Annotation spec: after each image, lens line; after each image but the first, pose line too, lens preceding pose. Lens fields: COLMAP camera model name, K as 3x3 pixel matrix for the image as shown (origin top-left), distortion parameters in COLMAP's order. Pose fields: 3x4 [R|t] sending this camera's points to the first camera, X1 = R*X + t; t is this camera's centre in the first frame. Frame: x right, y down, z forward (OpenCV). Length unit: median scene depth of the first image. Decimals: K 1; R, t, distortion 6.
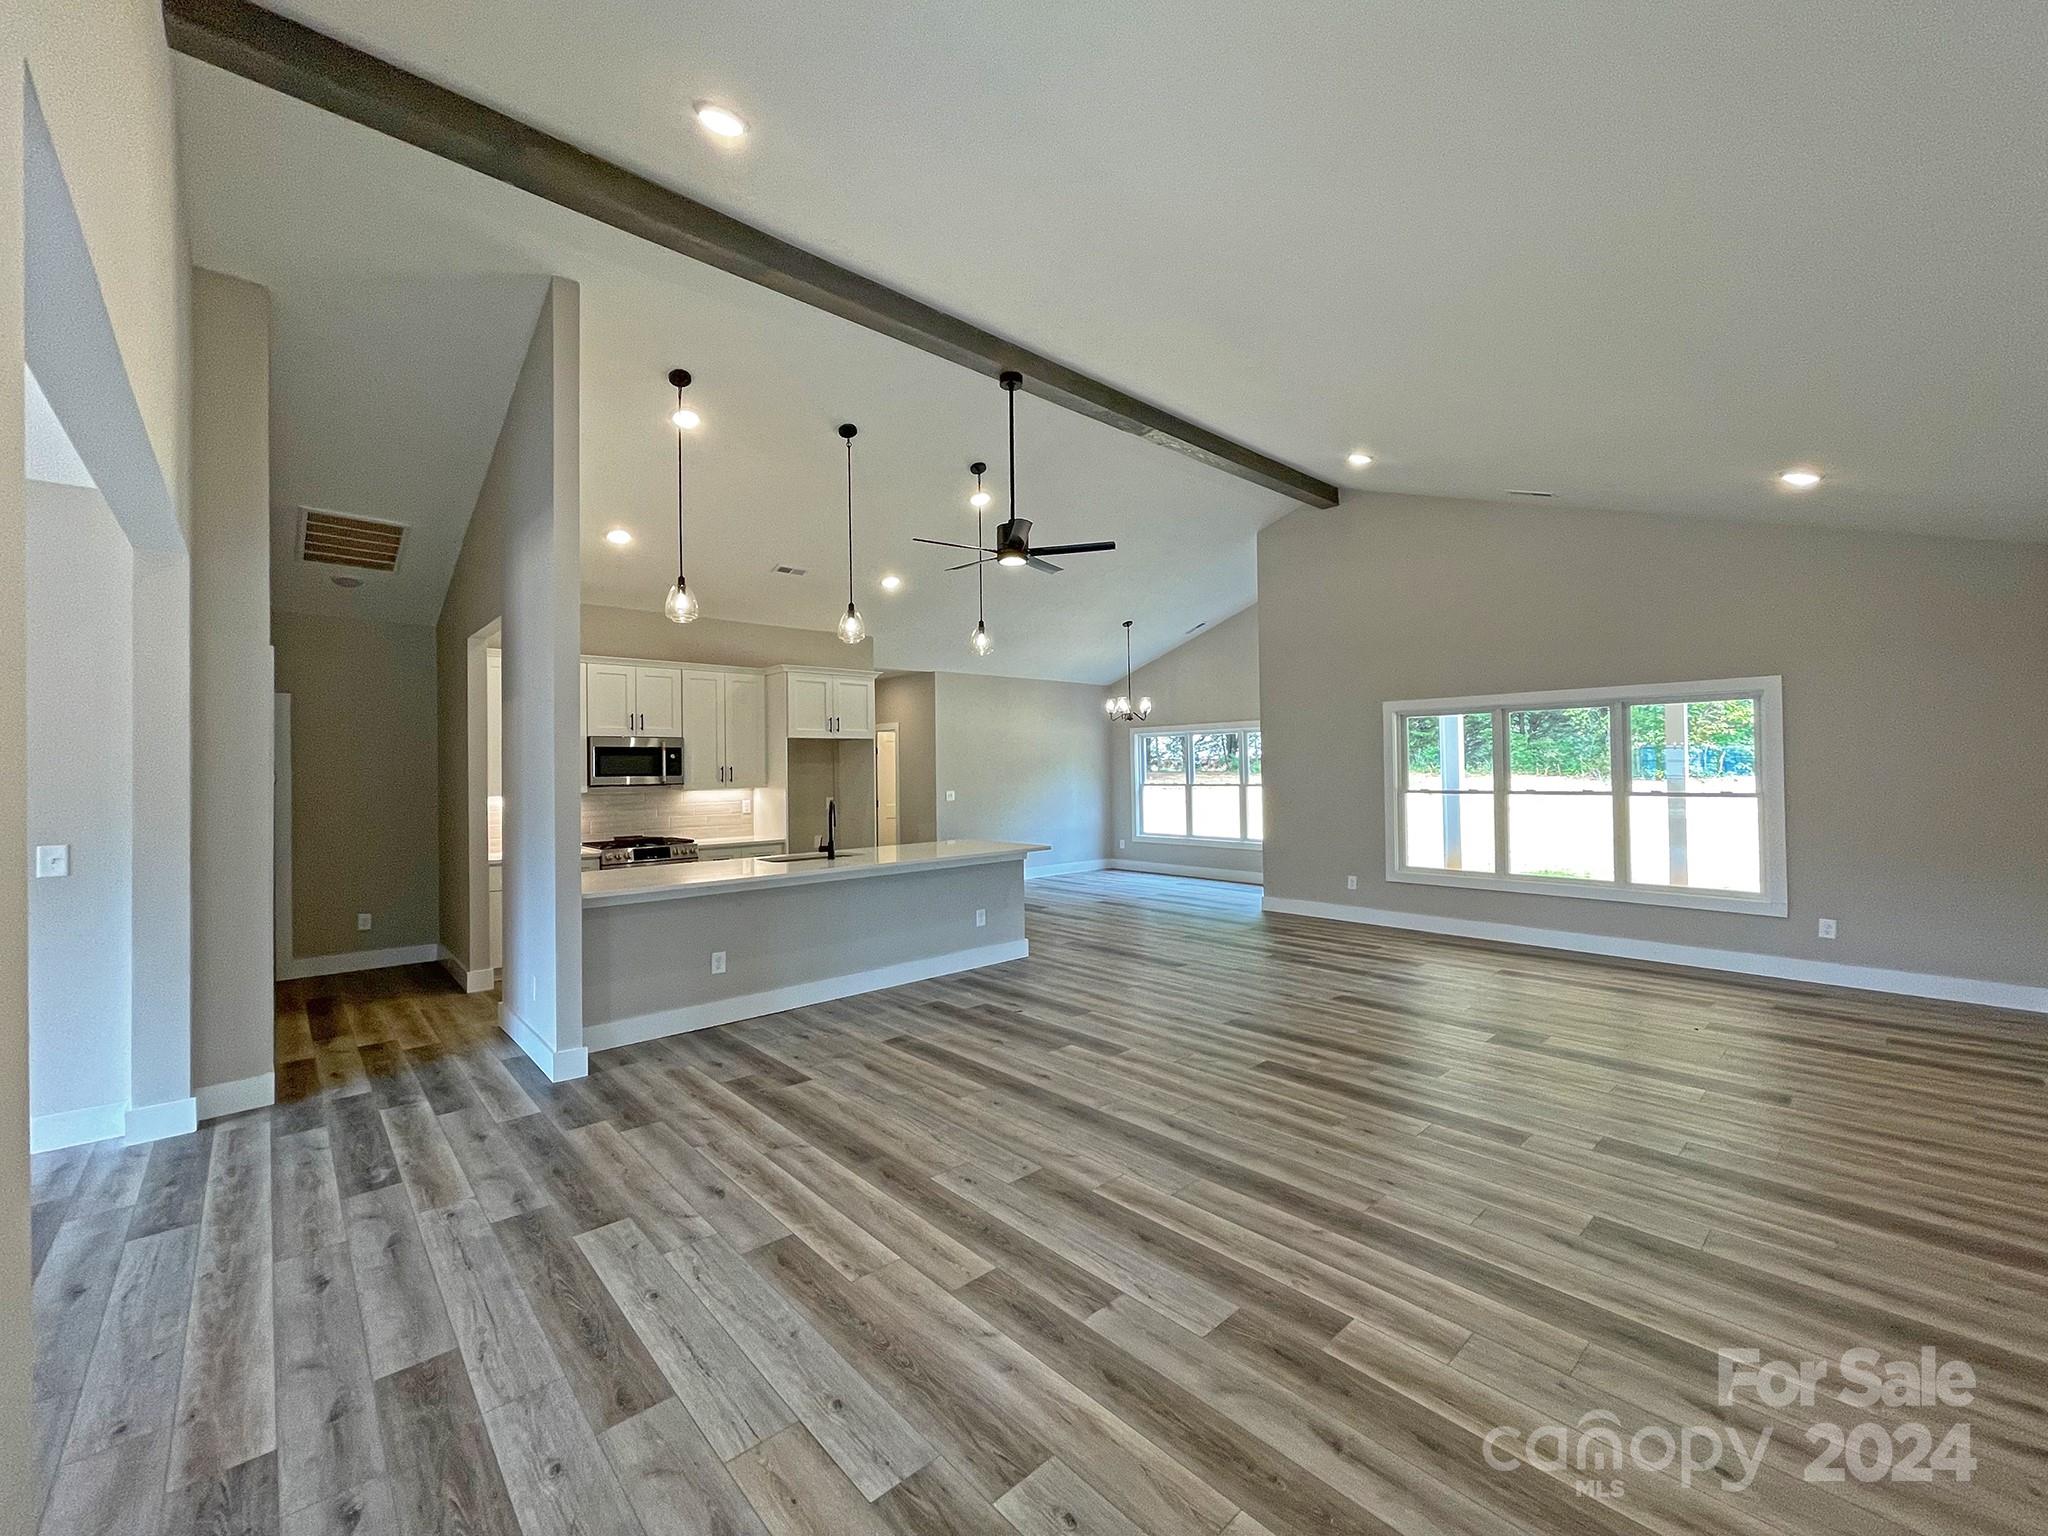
lens RADIAL K [[864.8, 0, 1027.2], [0, 864.8, 758.9], [0, 0, 1]] dist [-0.008268, 0.000330]
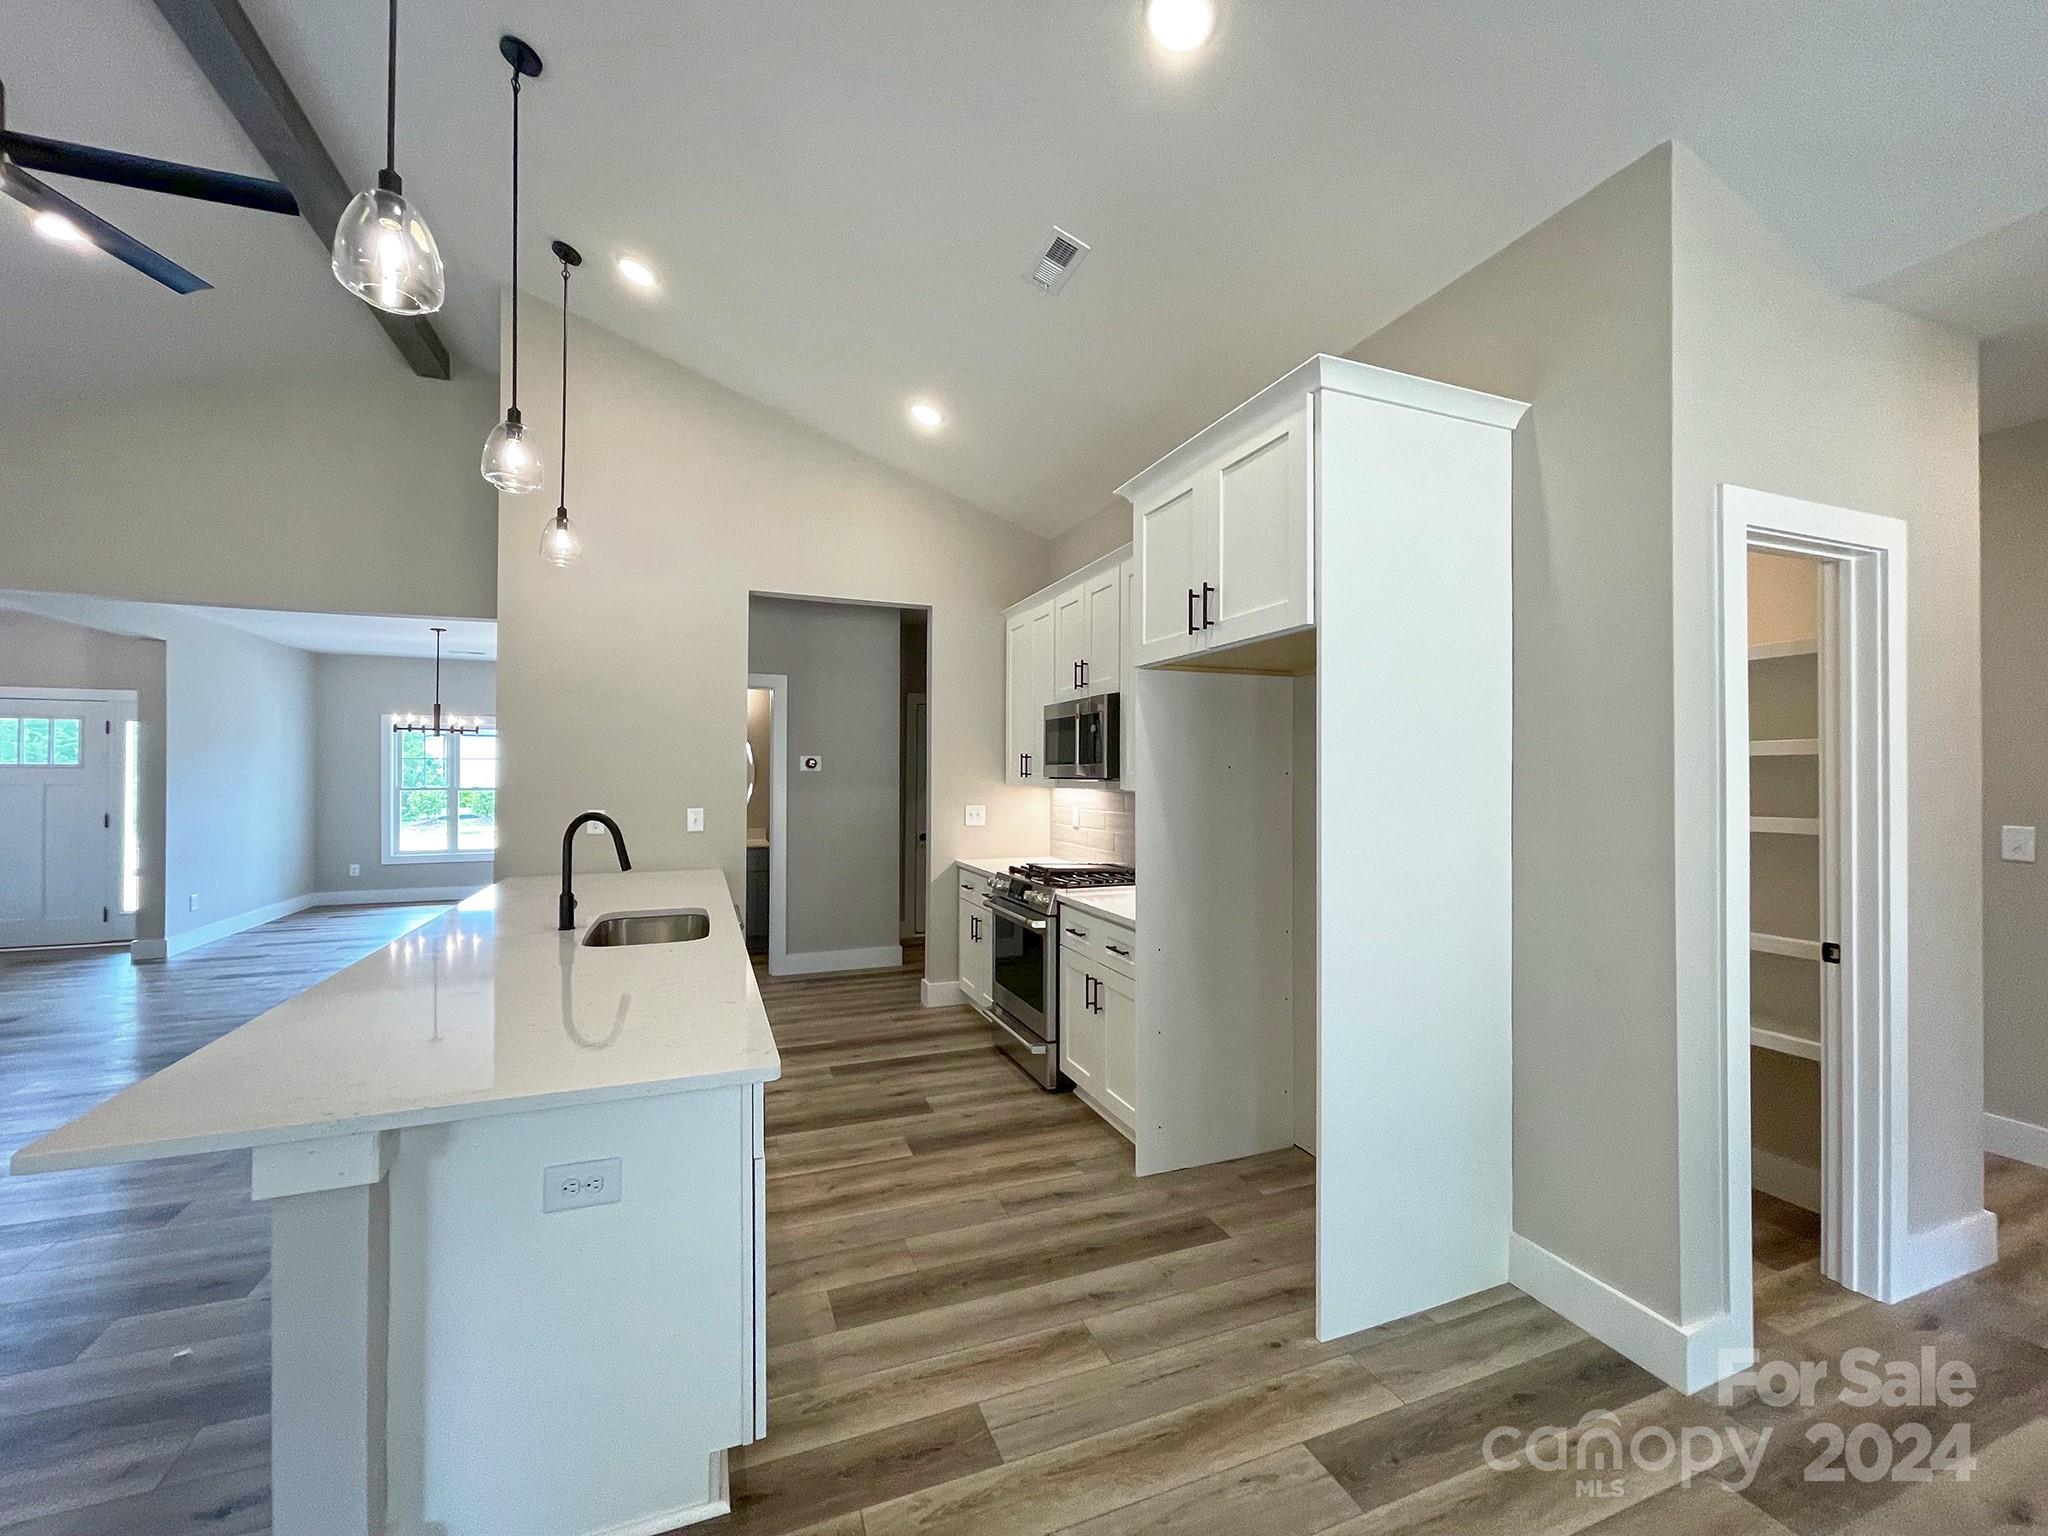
lens RADIAL K [[832.8, 0, 1009.5], [0, 832.8, 767.6], [0, 0, 1]] dist [-0.000142, 0.000326]
pose [[-0.361550, 0.002149, -0.932350, 0.142616], [0.012268, 0.999922, -0.002453, 0.030207], [0.932272, -0.012325, -0.361548, 1.520318]]
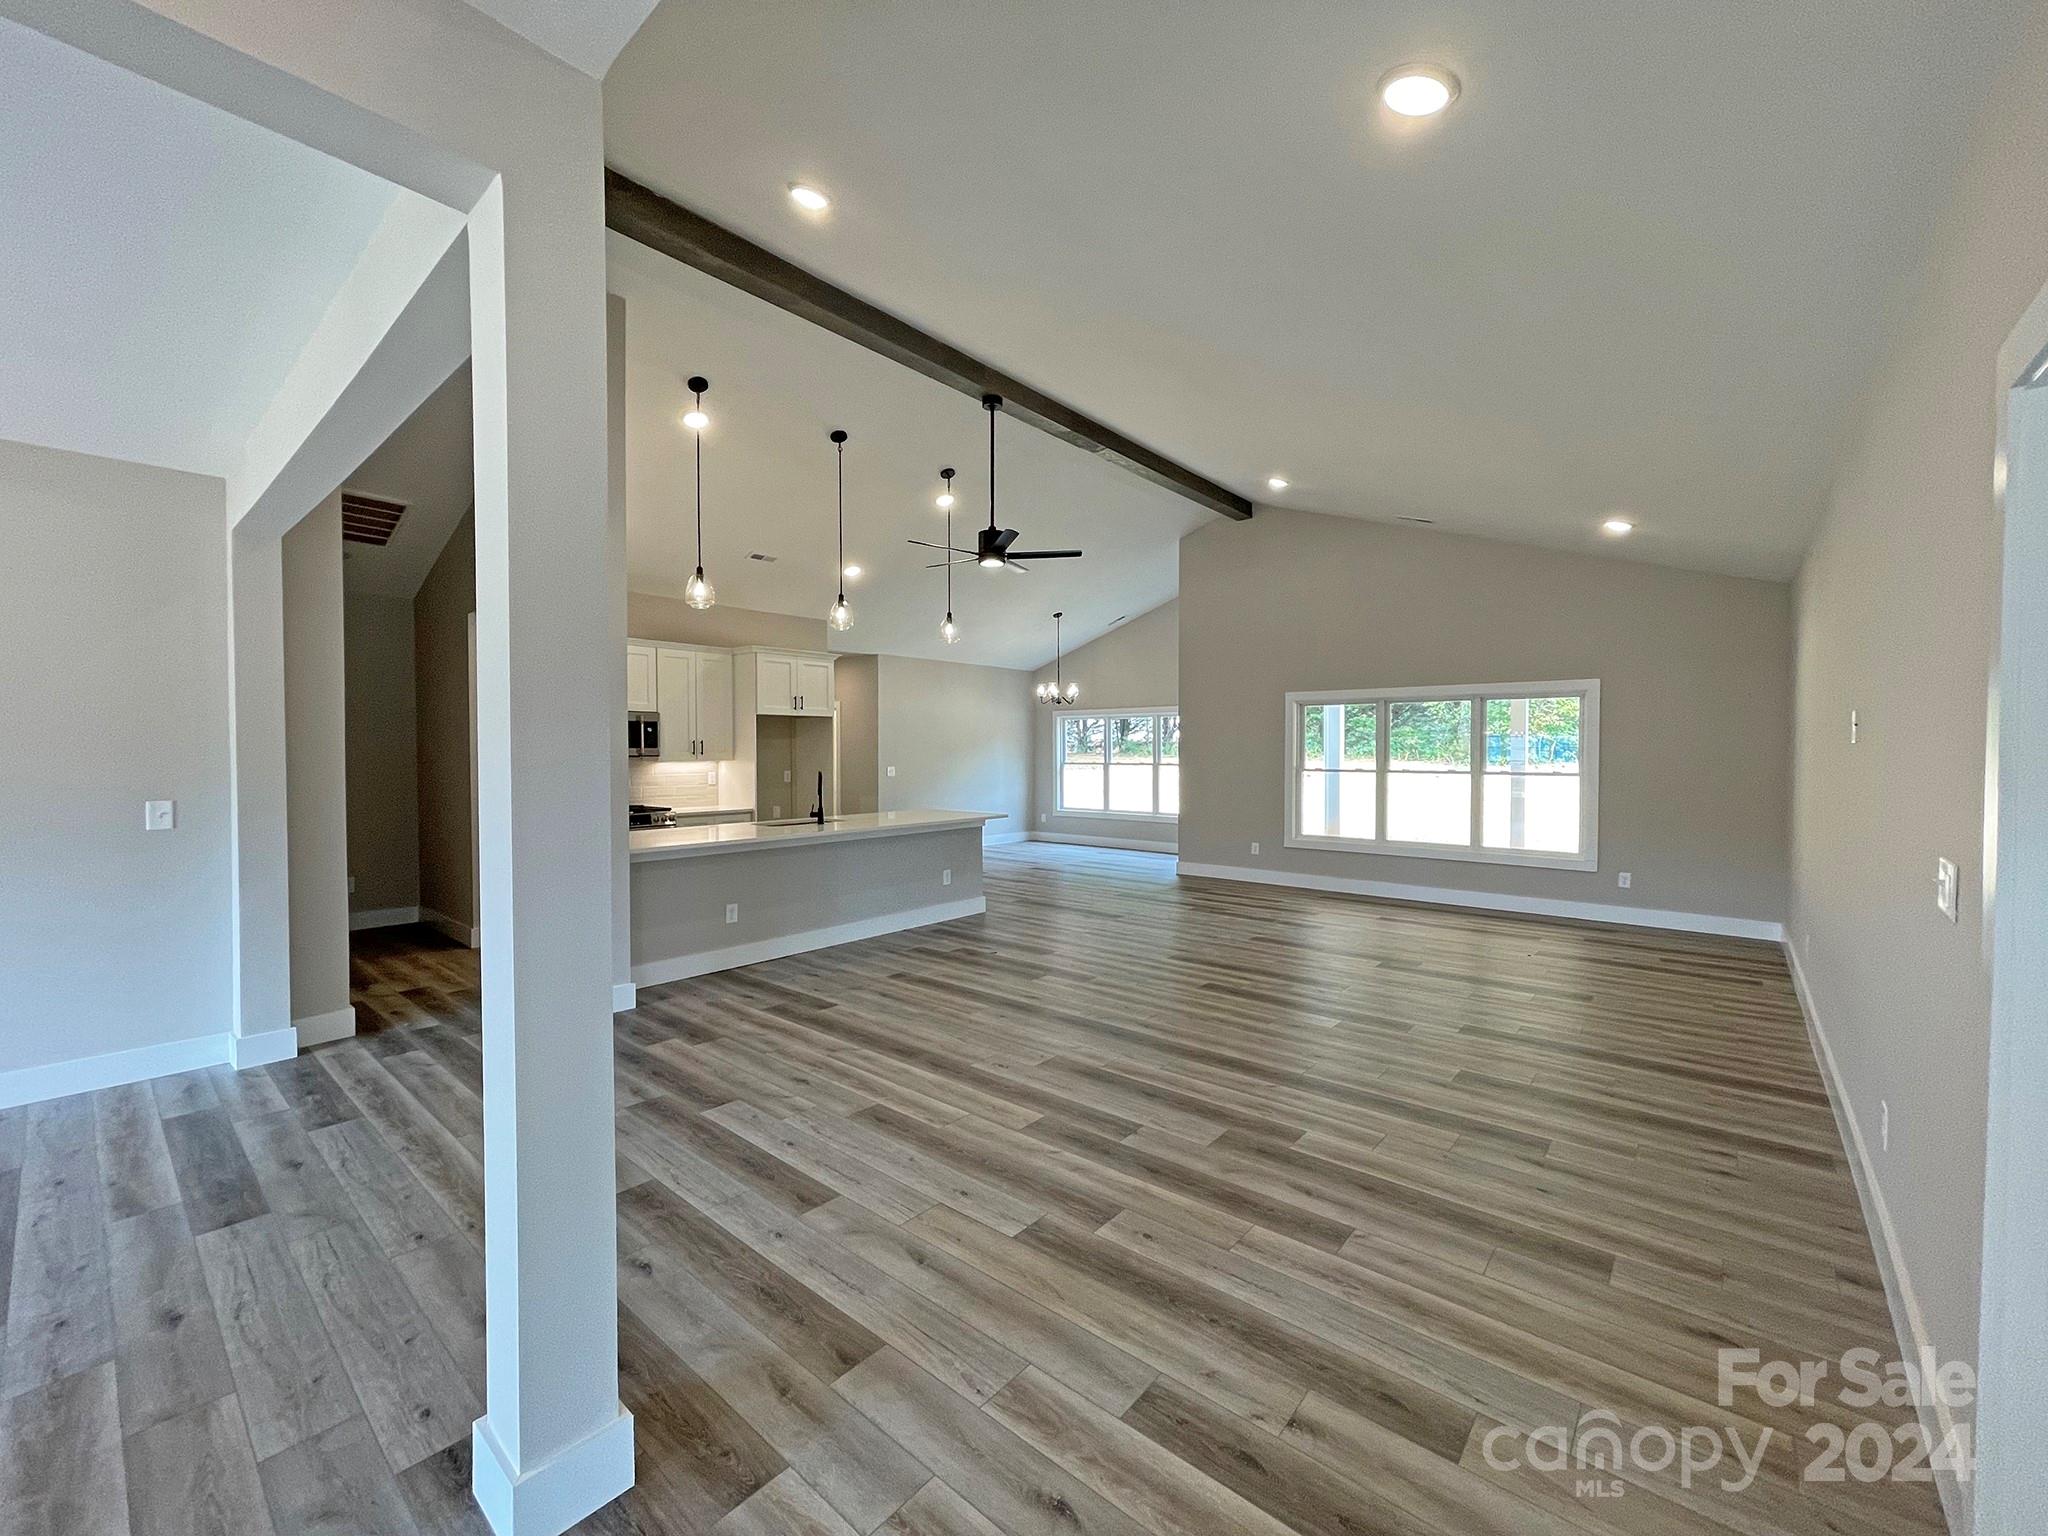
lens RADIAL K [[858.7, 0, 1021.6], [0, 858.7, 772.2], [0, 0, 1]] dist [-0.011028, 0.000158]
pose [[0.992169, 0.009945, 0.124510, -0.116034], [-0.014611, 0.999223, 0.036618, 0.005324], [-0.124049, -0.038150, 0.991542, -0.138906]]
